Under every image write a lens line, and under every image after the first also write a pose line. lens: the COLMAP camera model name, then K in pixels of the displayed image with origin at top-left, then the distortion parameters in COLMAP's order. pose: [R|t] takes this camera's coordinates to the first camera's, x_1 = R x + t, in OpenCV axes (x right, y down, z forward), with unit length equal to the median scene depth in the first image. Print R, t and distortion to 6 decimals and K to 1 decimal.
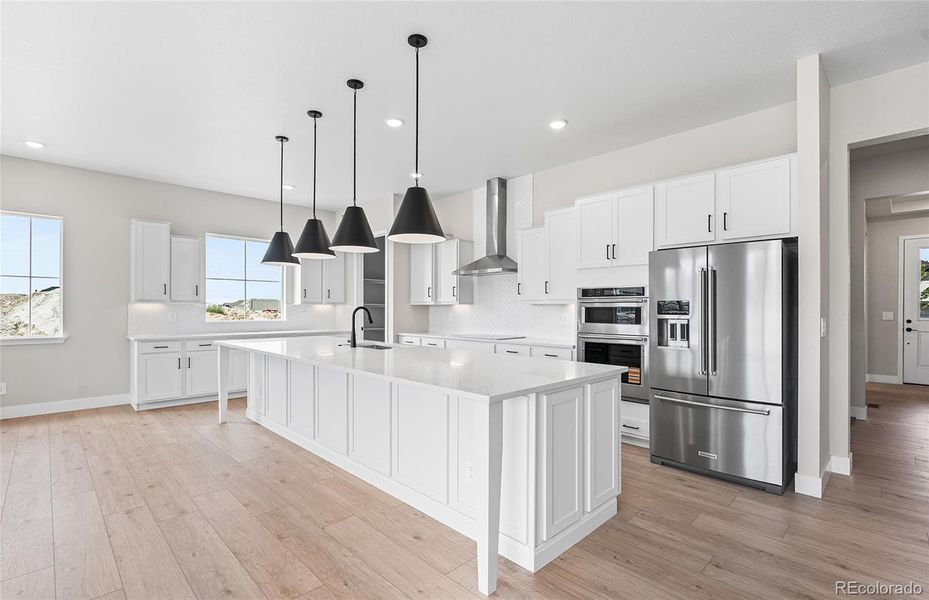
lens RADIAL K [[425.9, 0, 454.9], [0, 425.9, 308.2], [0, 0, 1]] dist [-0.005112, 0.001042]
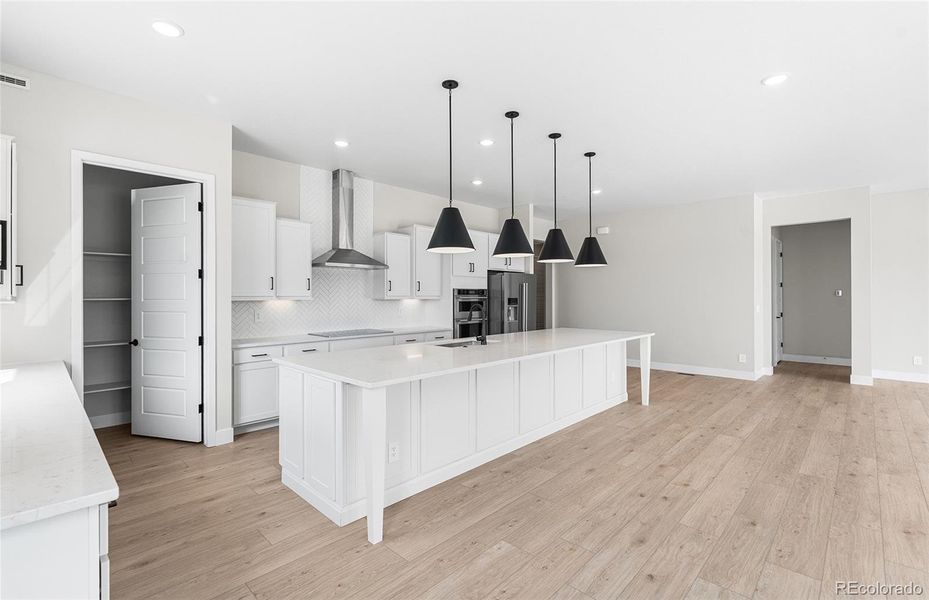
lens RADIAL K [[425.9, 0, 463.0], [0, 425.9, 294.7], [0, 0, 1]] dist [-0.005112, 0.001042]
pose [[-0.043013, 0.000305, 0.999074, -1.247539], [0.001275, 0.999999, -0.000250, -0.027011], [-0.999074, 0.001263, -0.043013, 1.086337]]
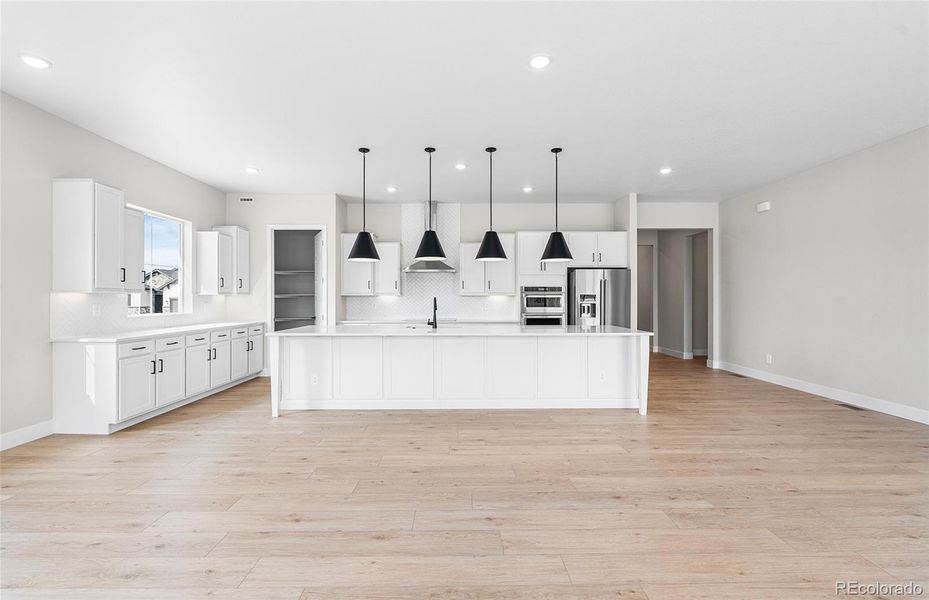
lens RADIAL K [[425.9, 0, 455.2], [0, 425.9, 297.9], [0, 0, 1]] dist [-0.005112, 0.001042]
pose [[0.692687, -0.000690, 0.721238, -1.140526], [0.001535, 0.999999, -0.000517, -0.000906], [-0.721237, 0.001465, 0.692687, 0.039825]]
